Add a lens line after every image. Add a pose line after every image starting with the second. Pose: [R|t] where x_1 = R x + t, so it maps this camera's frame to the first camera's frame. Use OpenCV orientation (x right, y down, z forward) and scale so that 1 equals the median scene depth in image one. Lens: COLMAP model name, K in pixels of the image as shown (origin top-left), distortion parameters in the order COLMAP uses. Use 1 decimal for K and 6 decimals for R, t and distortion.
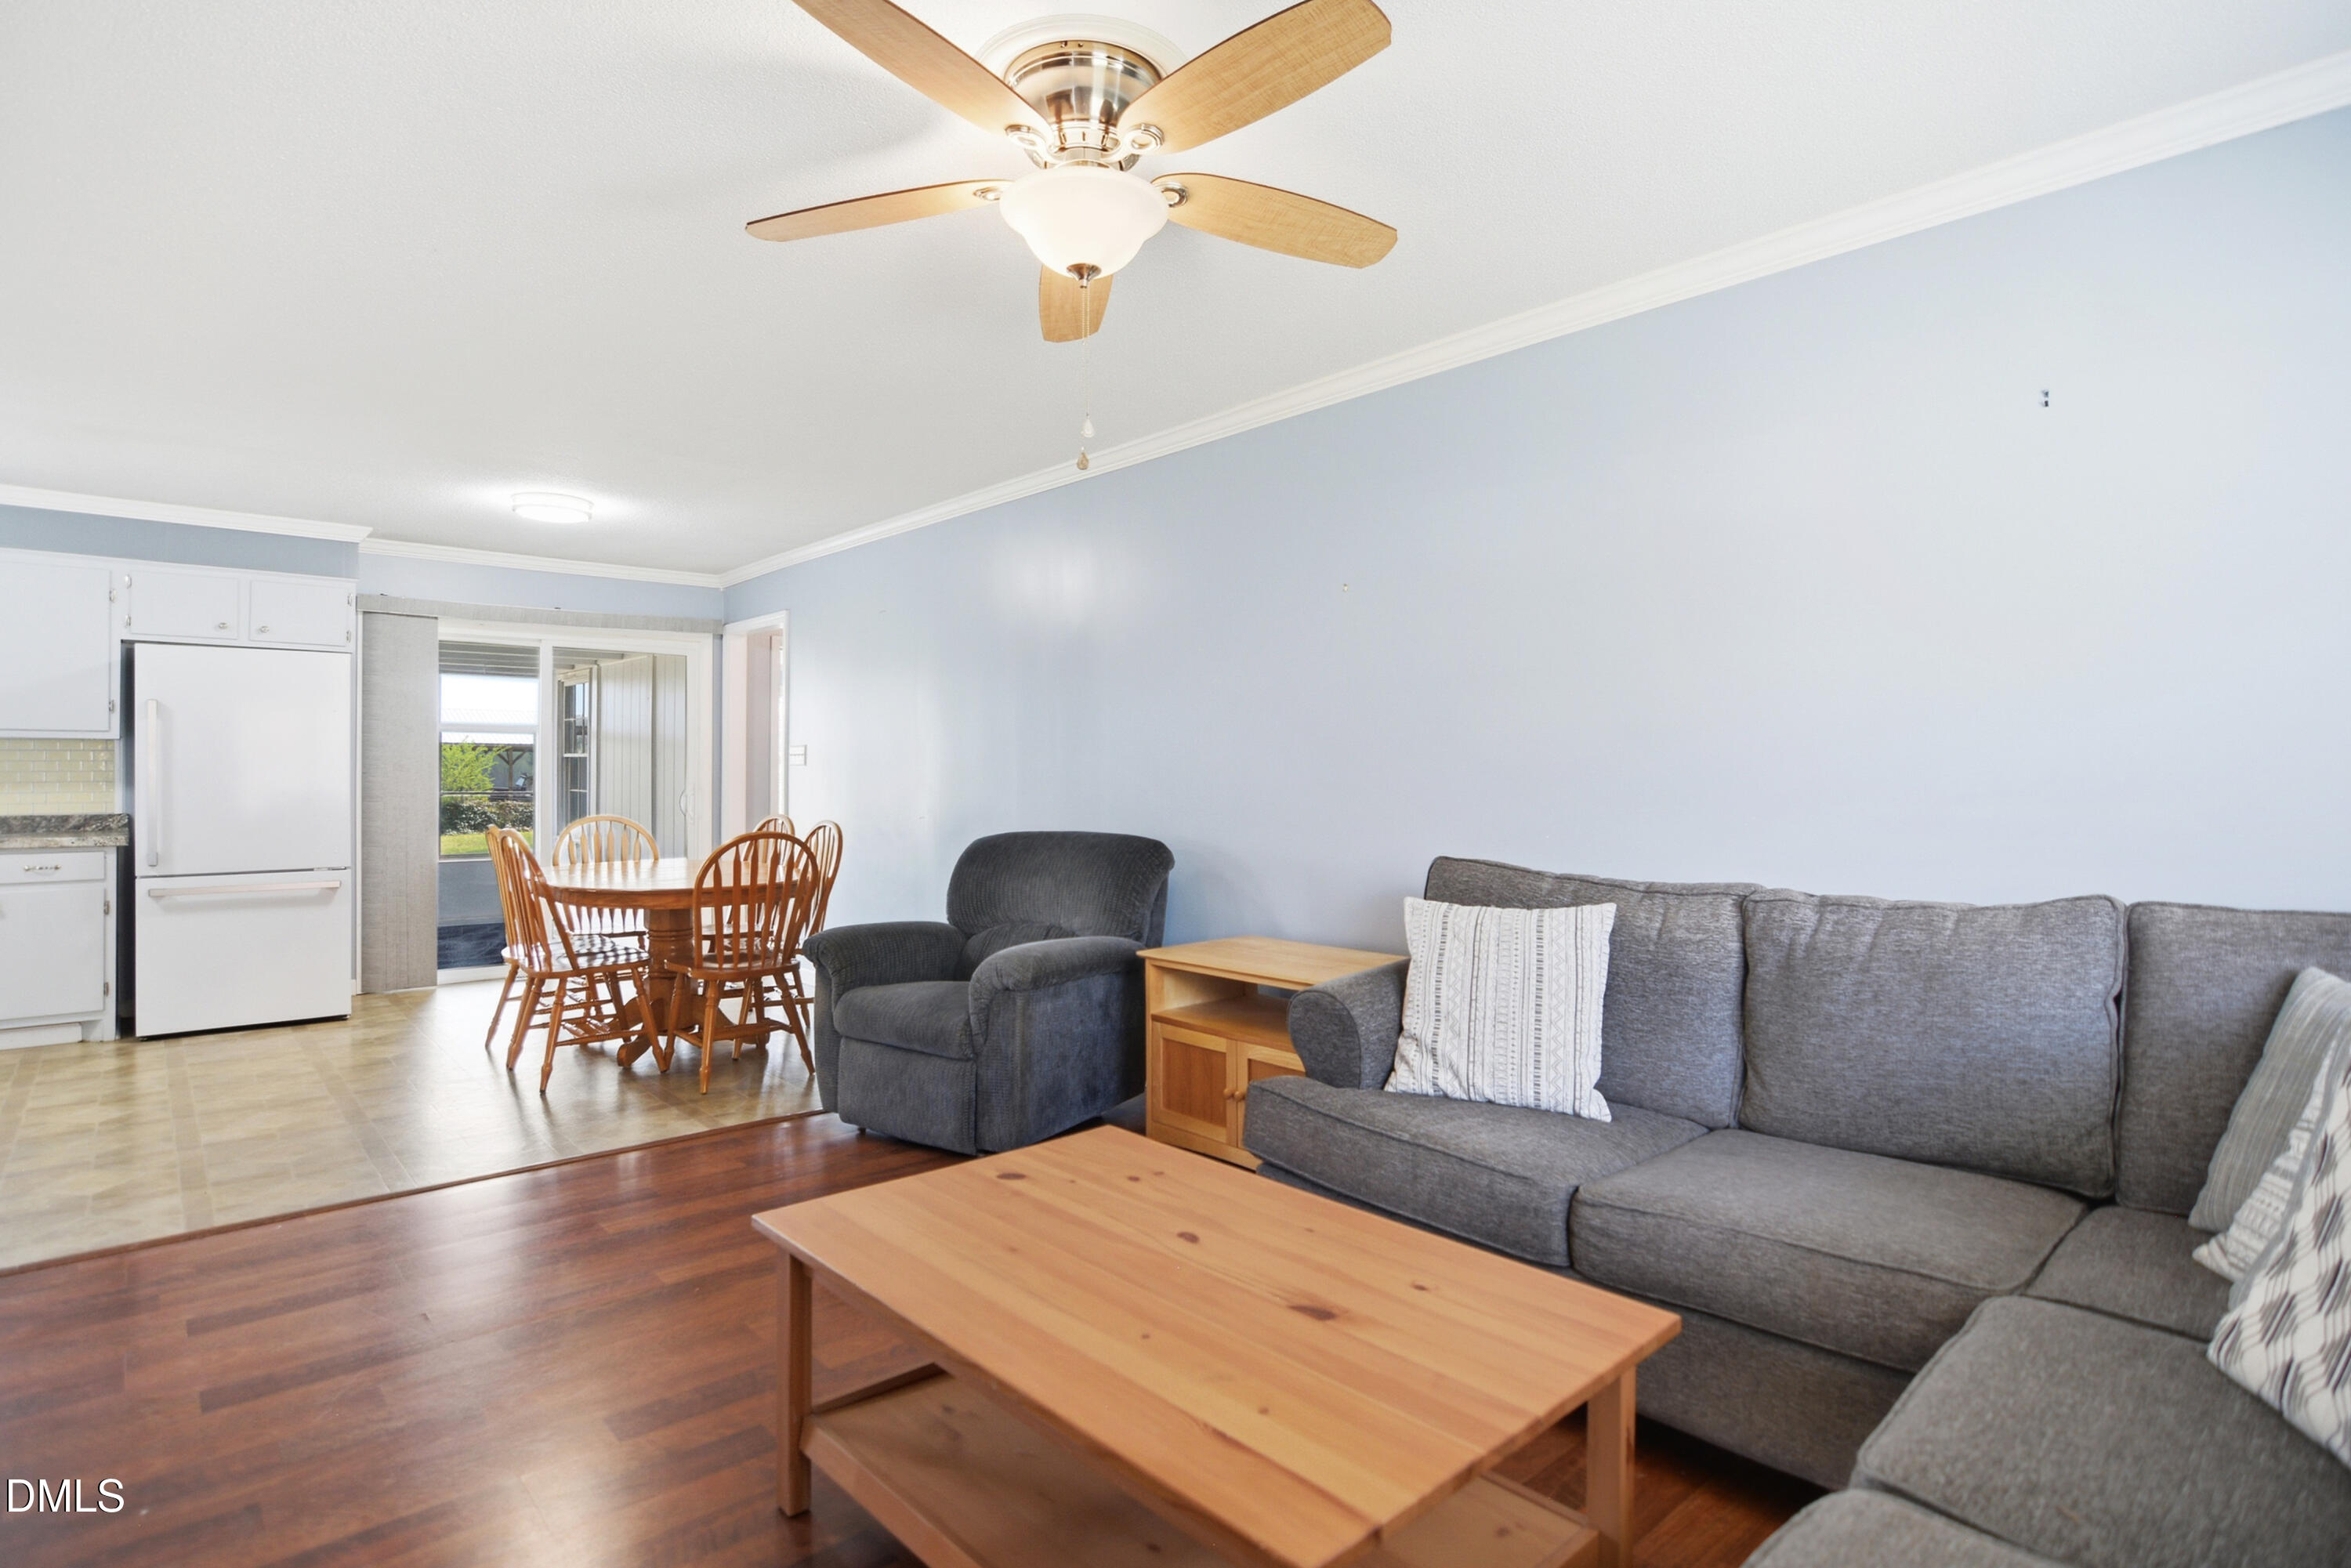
lens RADIAL K [[1169.7, 0, 1194.5], [0, 1169.7, 791.9], [0, 0, 1]] dist [-0.026978, 0.006365]
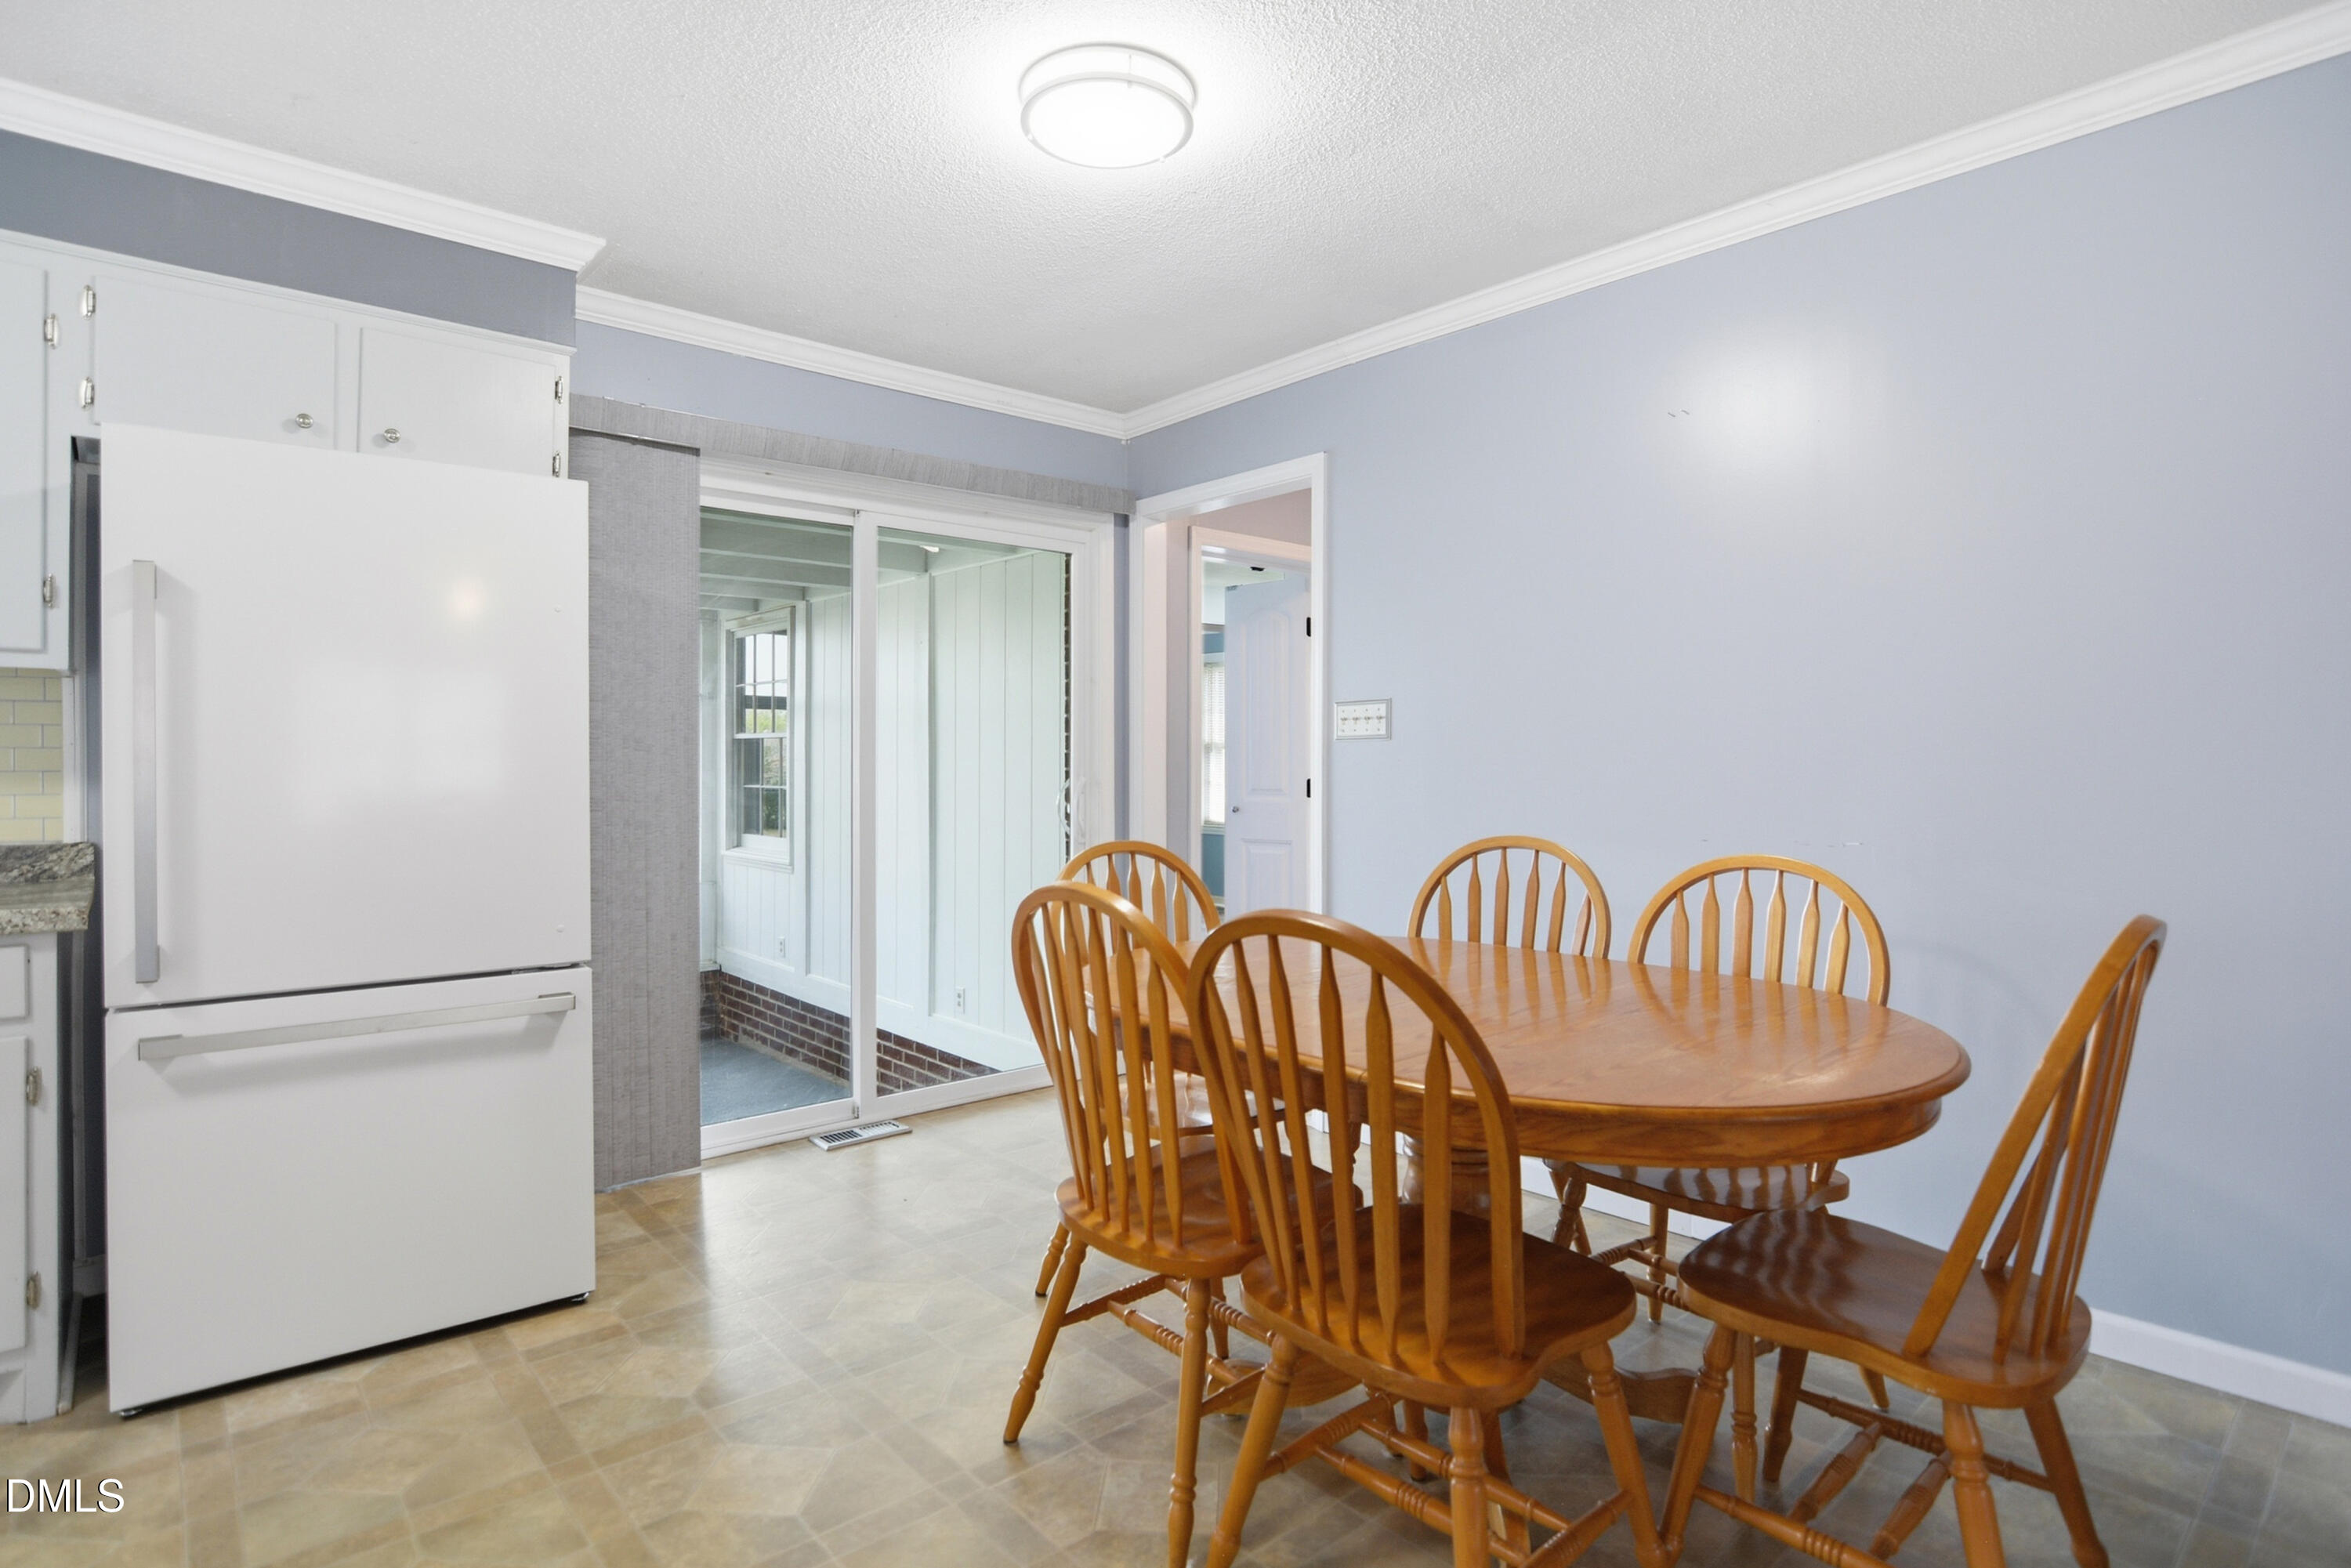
lens RADIAL K [[1169.7, 0, 1170.3], [0, 1169.7, 768.9], [0, 0, 1]] dist [-0.026978, 0.006365]
pose [[0.999975, -0.006034, -0.003562, -0.516430], [0.005988, 0.999901, -0.012754, -0.002284], [0.003639, 0.012732, 0.999912, 0.564879]]
